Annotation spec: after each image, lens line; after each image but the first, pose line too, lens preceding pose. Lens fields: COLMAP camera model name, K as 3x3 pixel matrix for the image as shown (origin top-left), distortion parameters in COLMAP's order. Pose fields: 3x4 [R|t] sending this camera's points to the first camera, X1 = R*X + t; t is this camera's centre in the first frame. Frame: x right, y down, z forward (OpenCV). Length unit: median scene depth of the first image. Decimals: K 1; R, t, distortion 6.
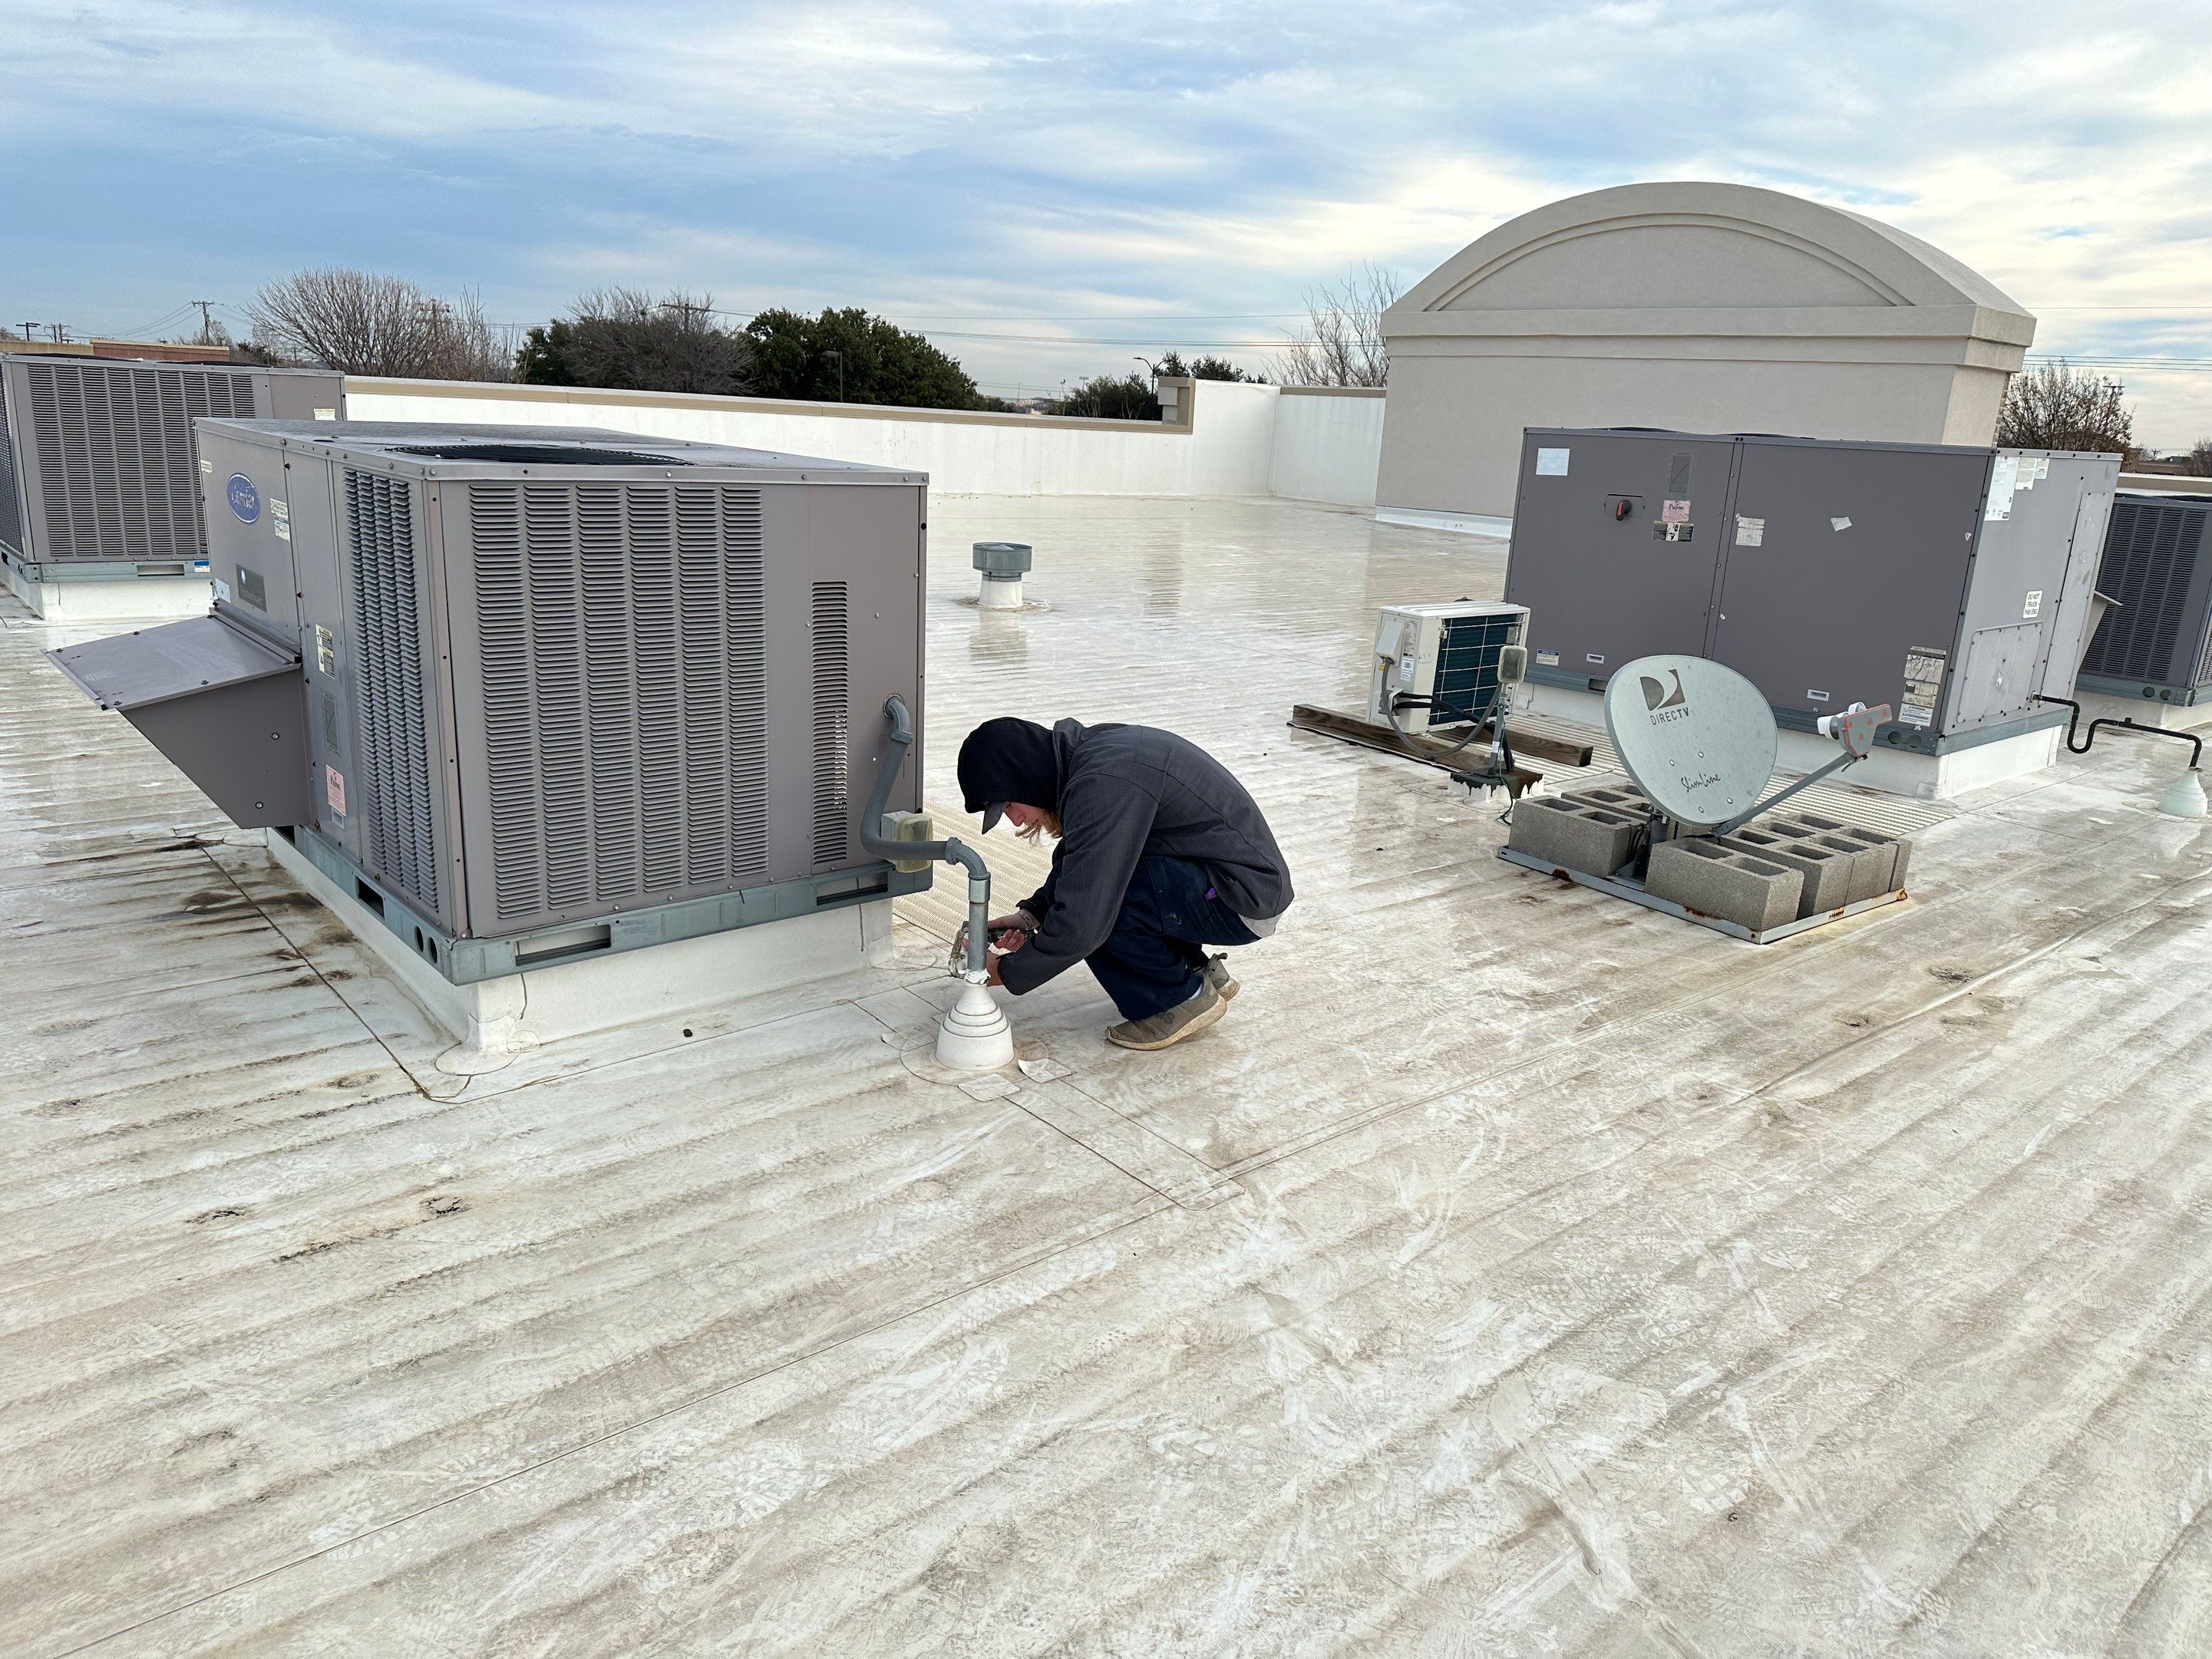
lens RADIAL K [[1531.1, 0, 1106.0], [0, 1531.1, 829.5], [0, 0, 1]] dist [0.094432, -0.116150]
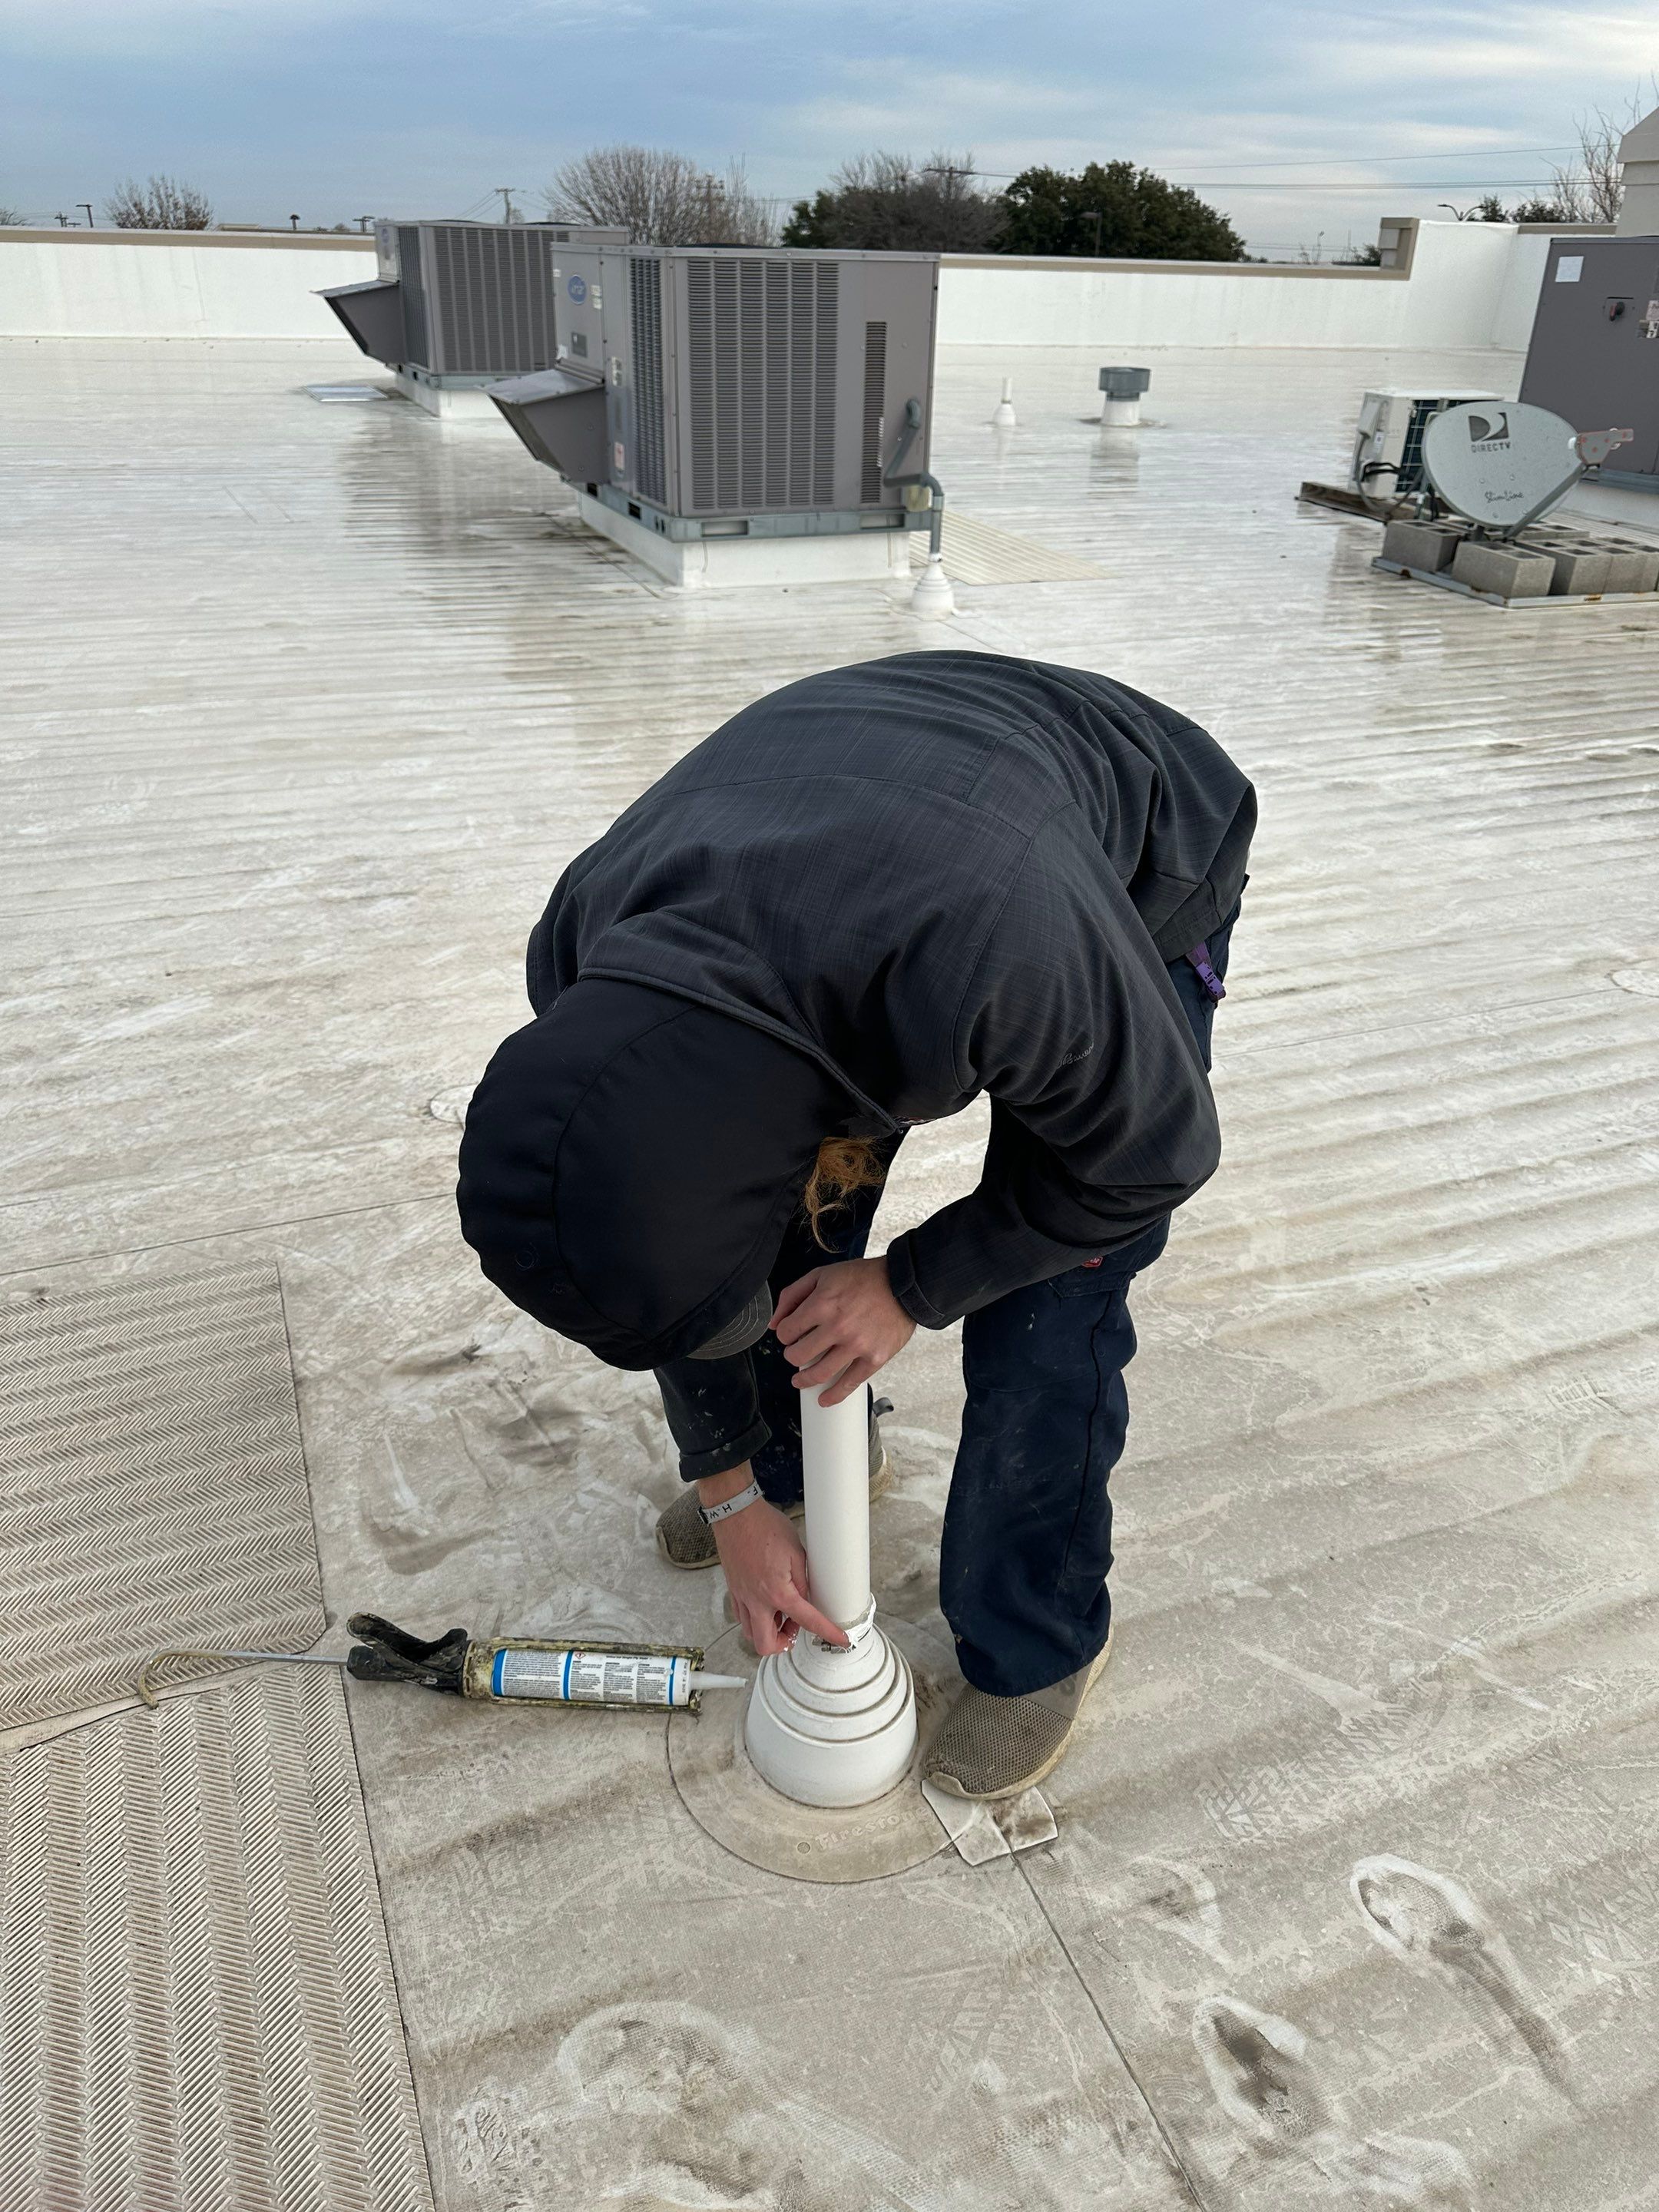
lens RADIAL K [[1549.9, 0, 829.5], [0, 1549.9, 1106.0], [0, 0, 1]] dist [0.074279, -0.120951]
pose [[0.947436, 0.126495, -0.293876, 0.216003], [-0.060311, 0.972668, 0.224233, 0.165125], [0.314208, -0.194723, 0.929170, -0.448261]]
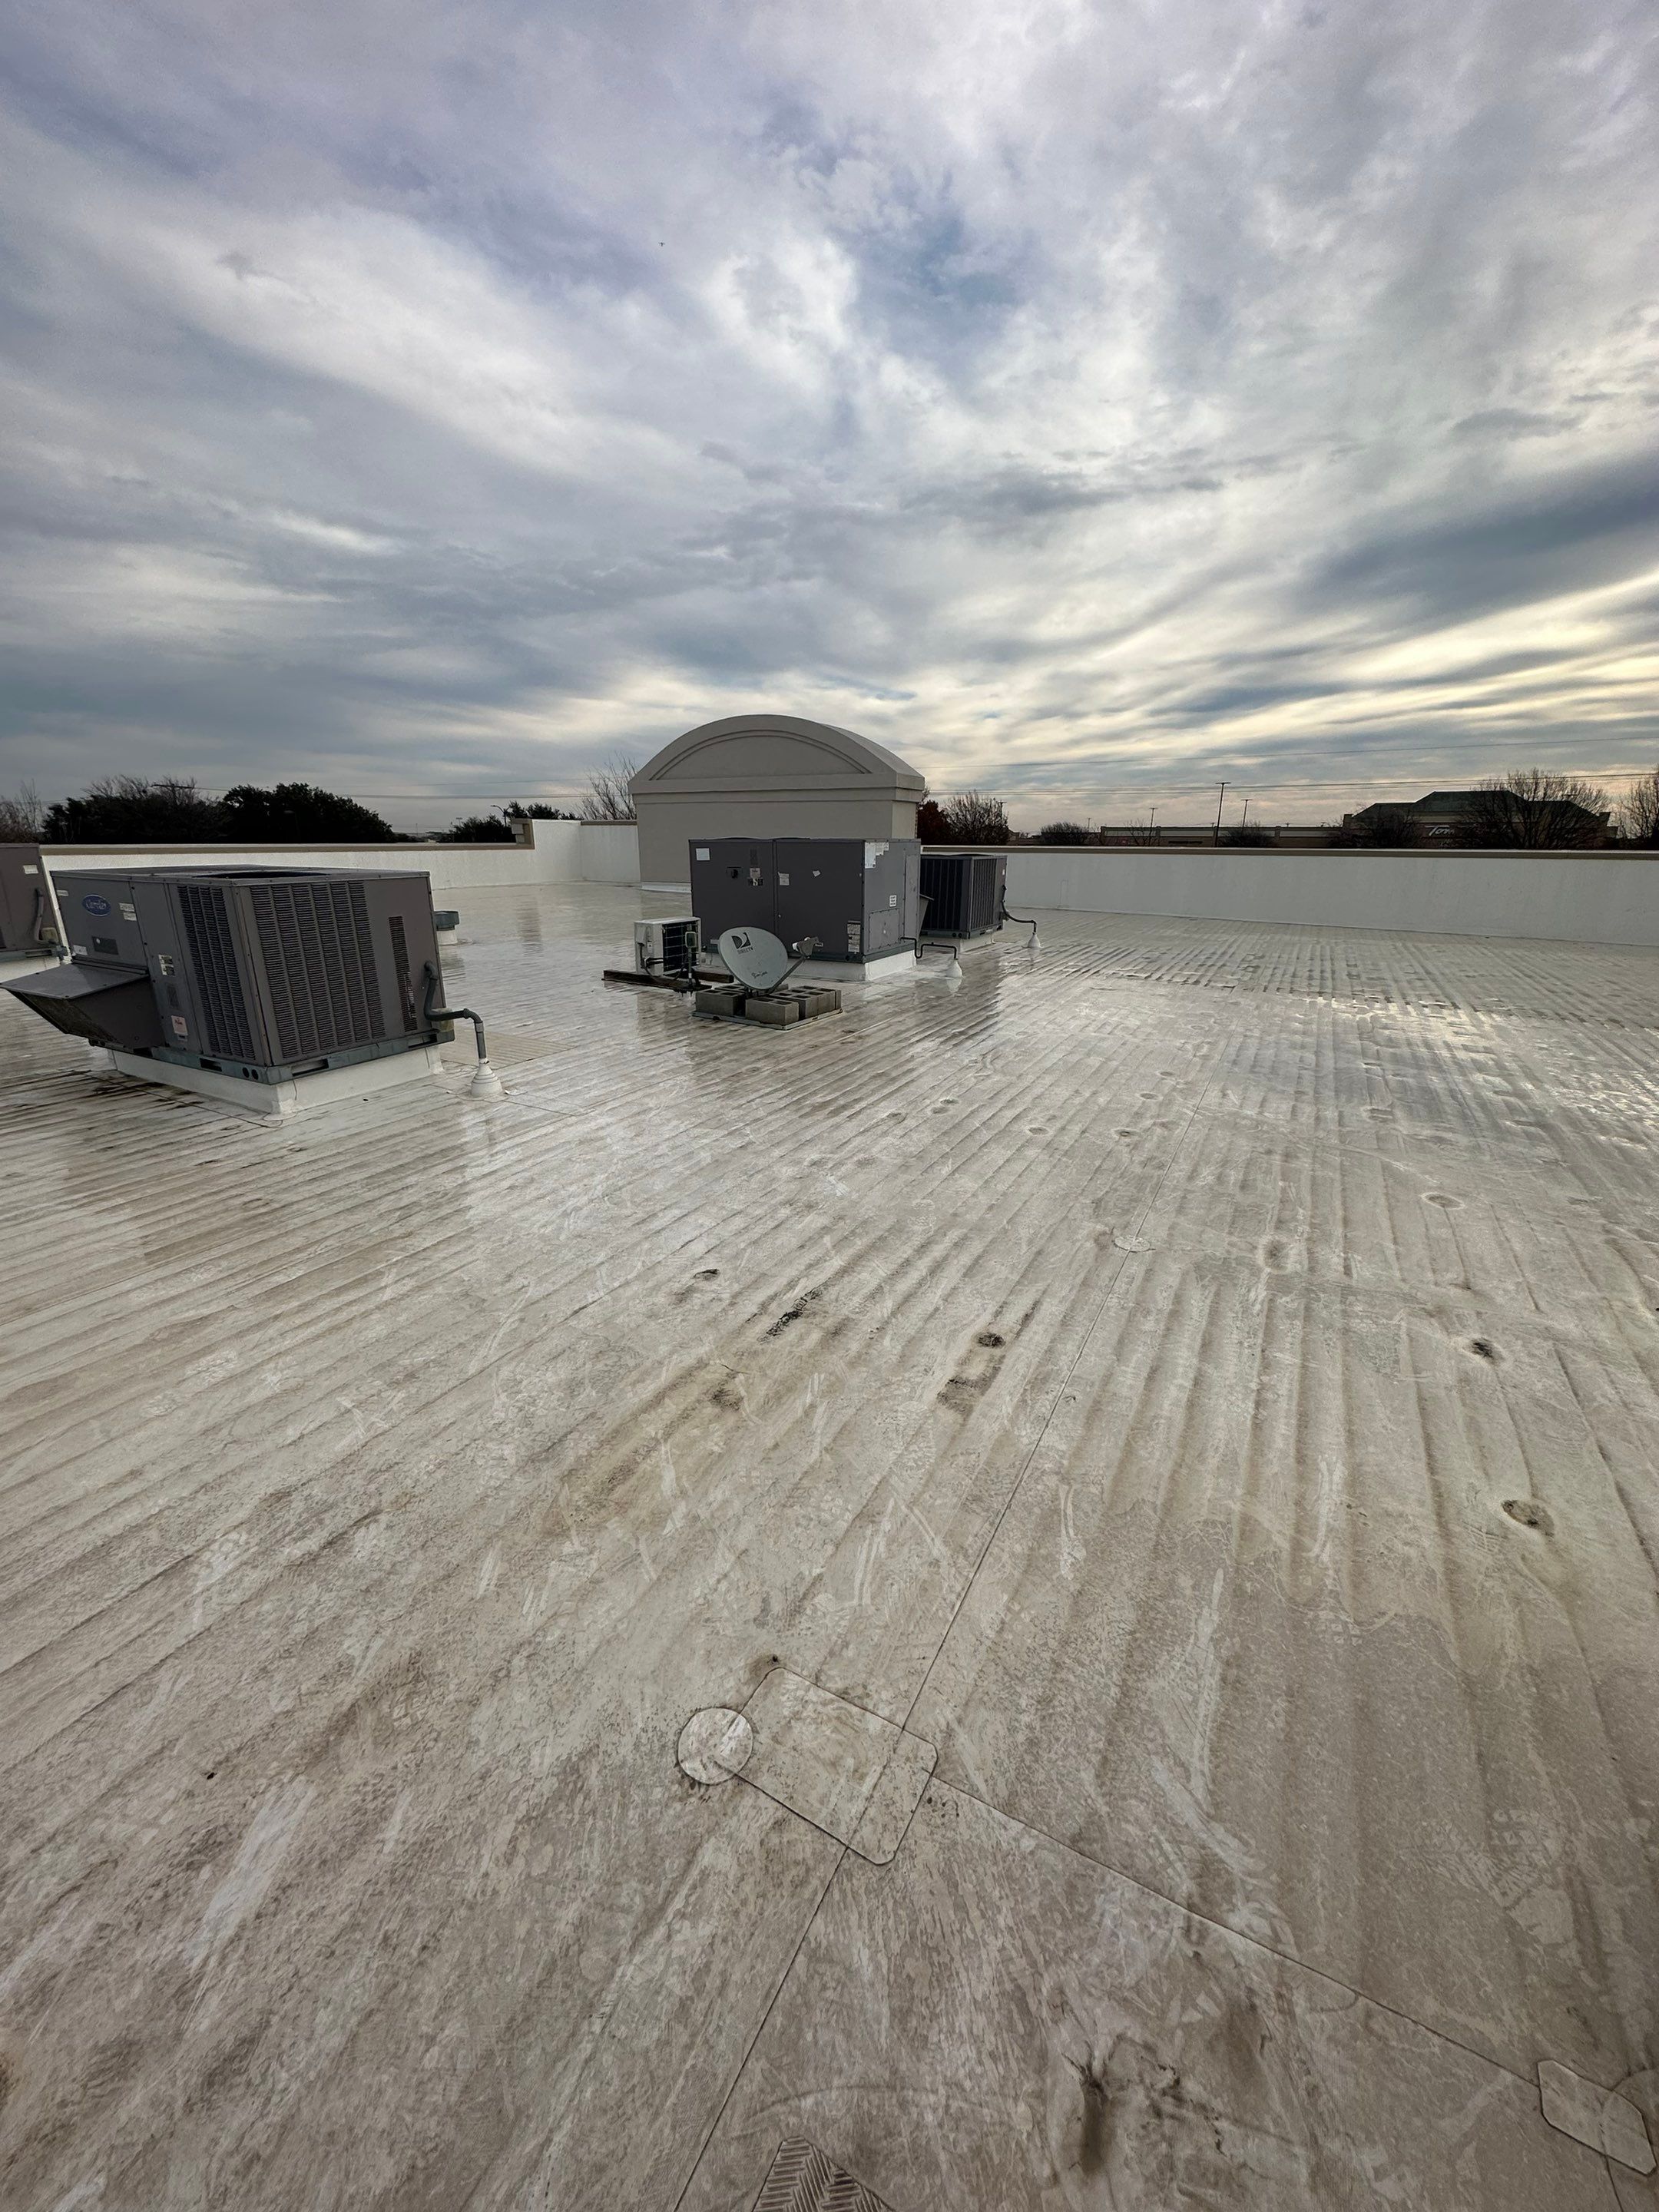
lens RADIAL K [[876.3, 0, 829.5], [0, 876.3, 1106.0], [0, 0, 1]] dist [0.001601, -0.000568]
pose [[0.932163, -0.152694, 0.328263, -0.018644], [0.139282, 0.988173, 0.064139, 0.082699], [-0.334174, -0.014067, 0.942406, -0.324527]]
